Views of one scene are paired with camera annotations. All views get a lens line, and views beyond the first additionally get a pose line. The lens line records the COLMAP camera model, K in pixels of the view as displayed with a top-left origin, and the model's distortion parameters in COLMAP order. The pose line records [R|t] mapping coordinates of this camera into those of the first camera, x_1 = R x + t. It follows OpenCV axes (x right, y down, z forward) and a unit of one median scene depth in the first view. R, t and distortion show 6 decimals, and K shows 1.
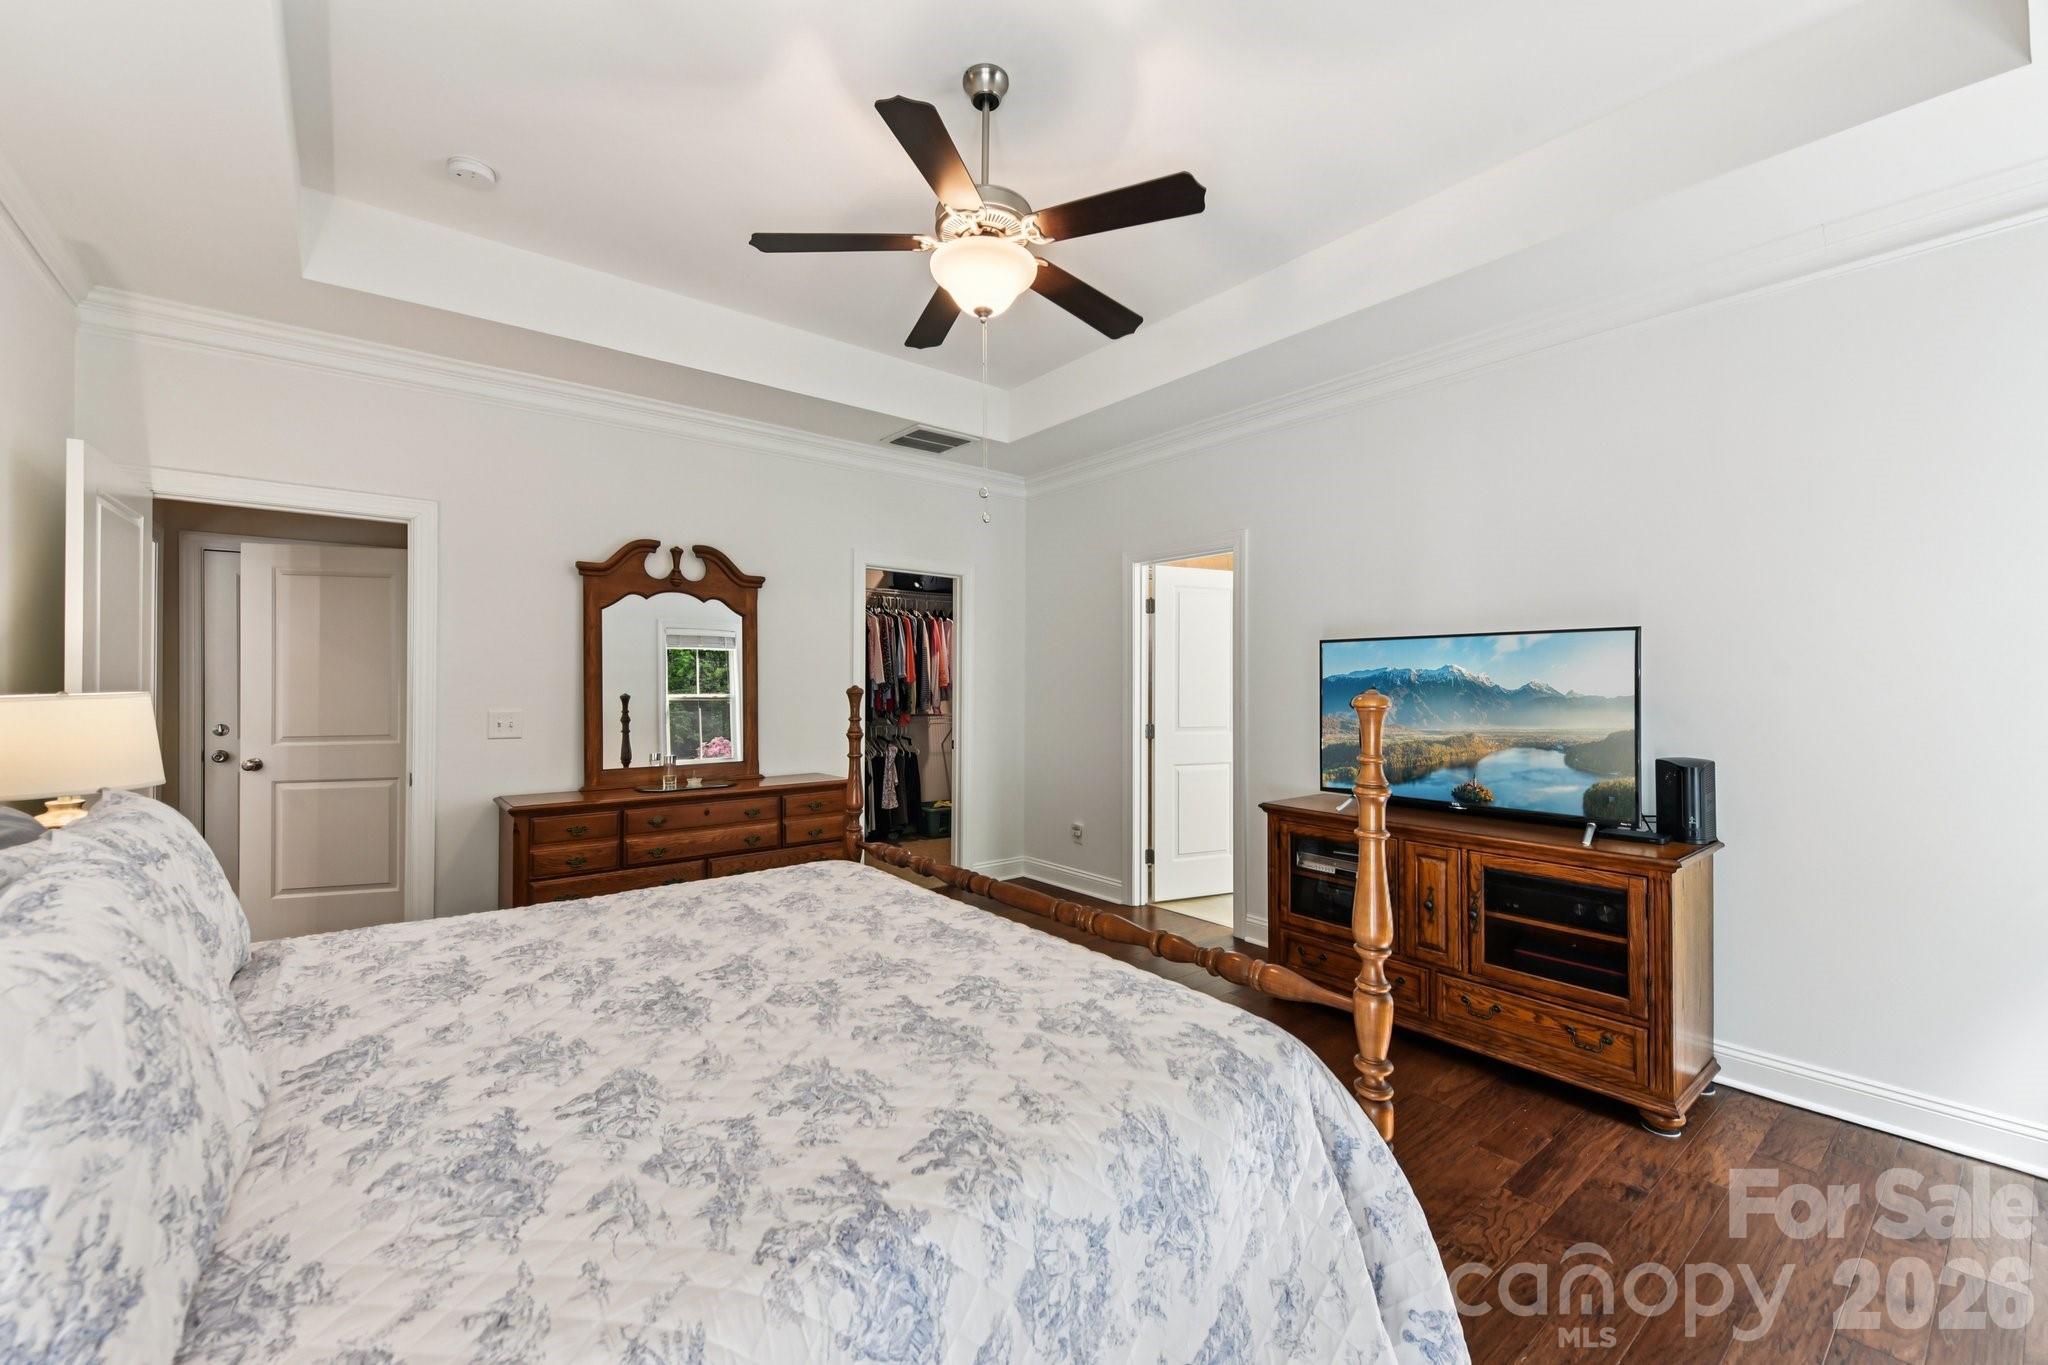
lens RADIAL K [[795.9, 0, 1030.5], [0, 795.9, 709.2], [0, 0, 1]] dist [0.009381, -0.000103]
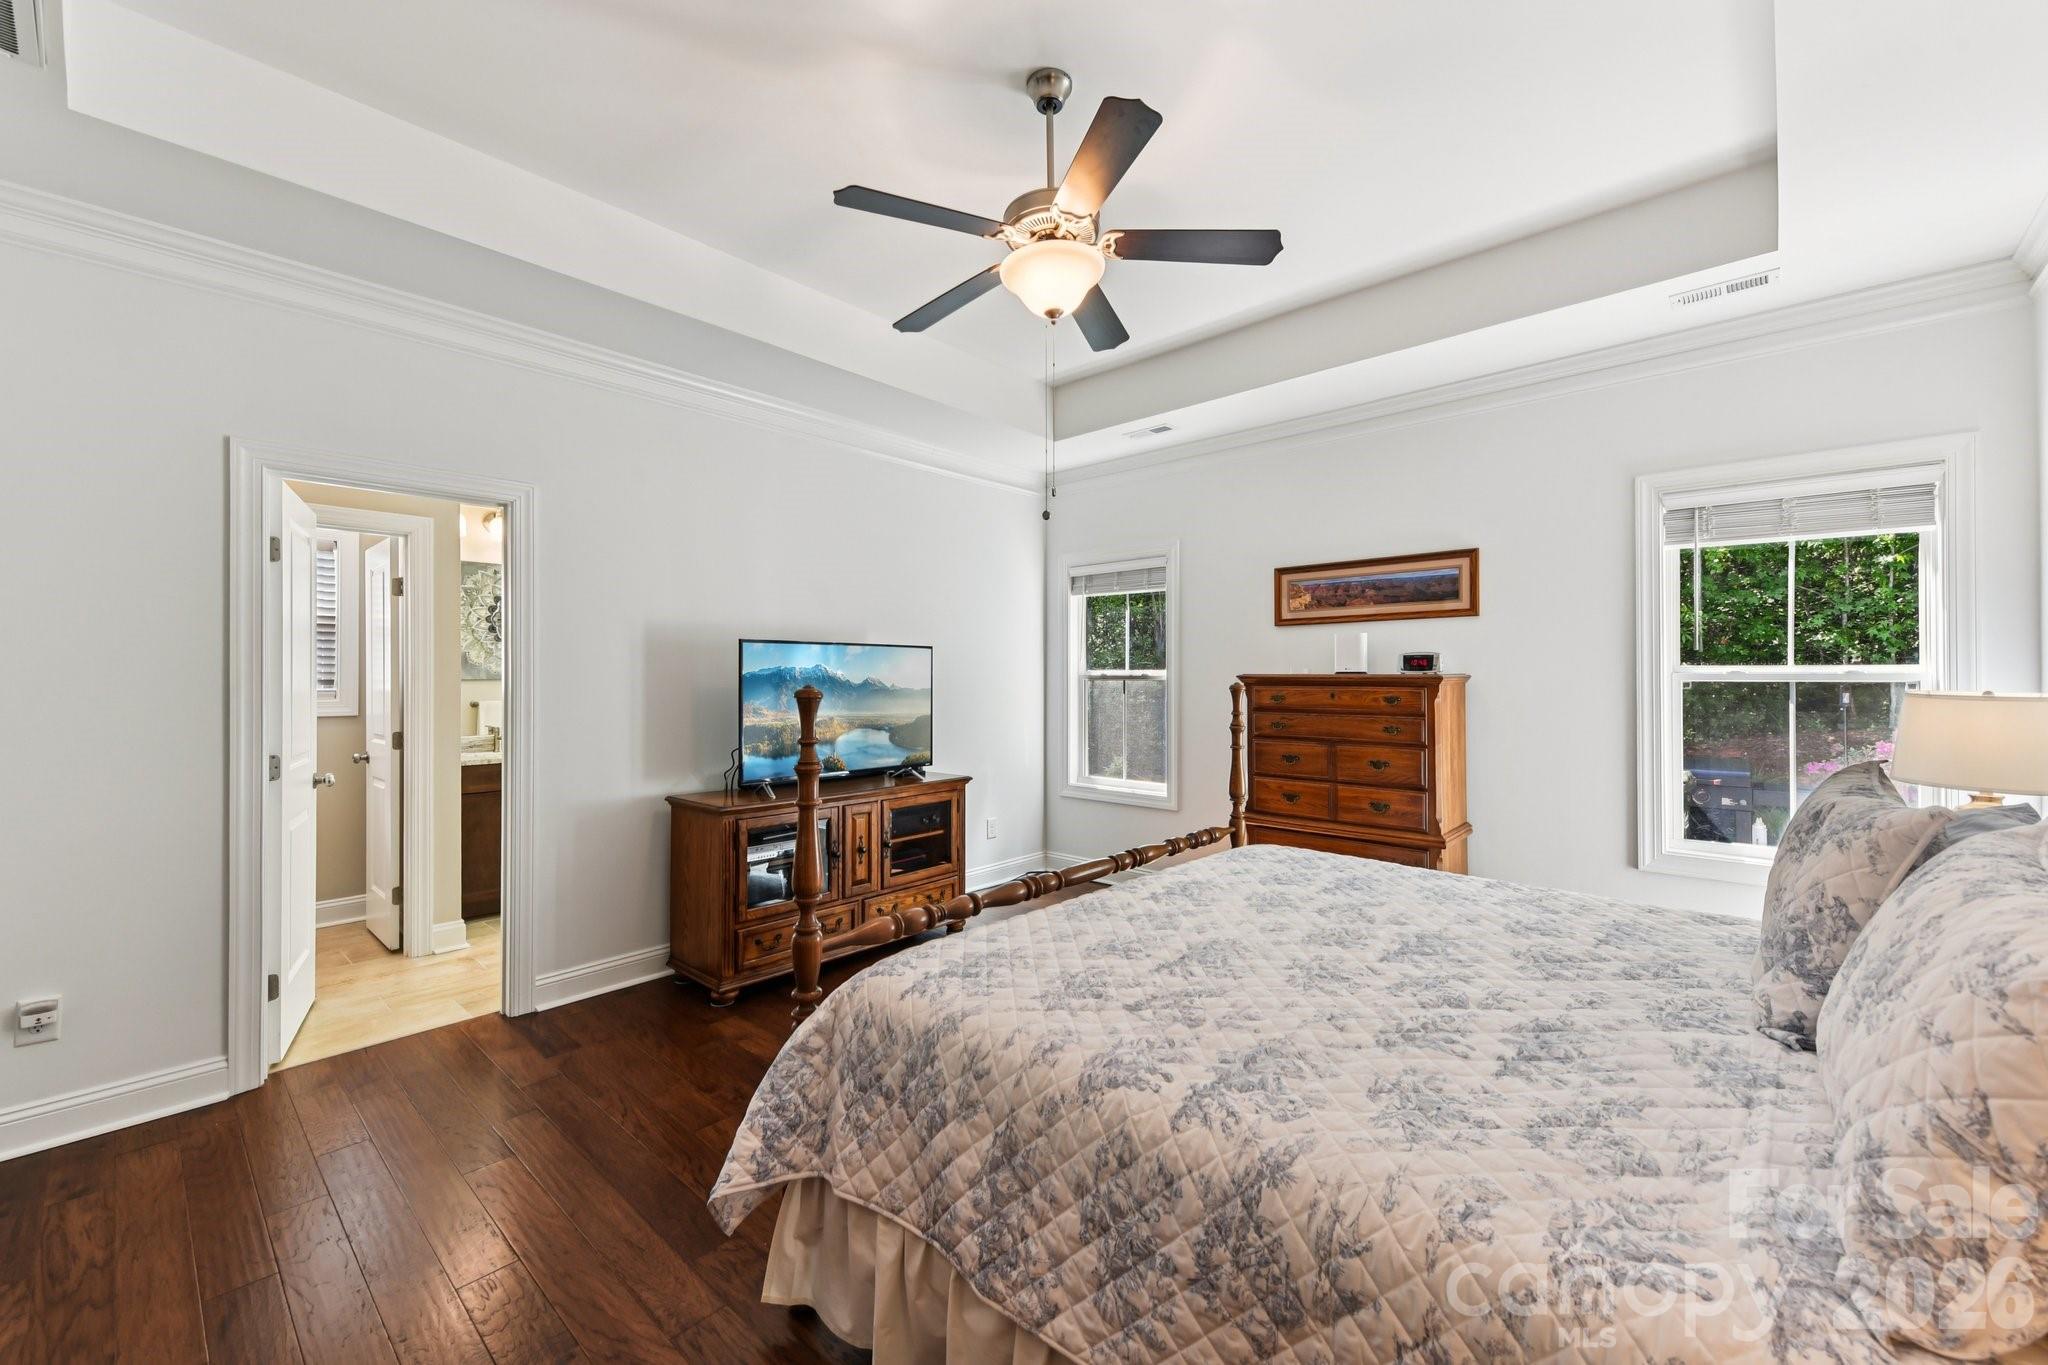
lens RADIAL K [[819.7, 0, 1020.1], [0, 819.7, 672.1], [0, 0, 1]] dist [0.010300, -0.000434]
pose [[-0.136083, 0.008067, 0.990665, -0.997807], [0.038008, 0.999273, -0.002916, -0.034746], [-0.989968, 0.037257, -0.136291, 1.060581]]
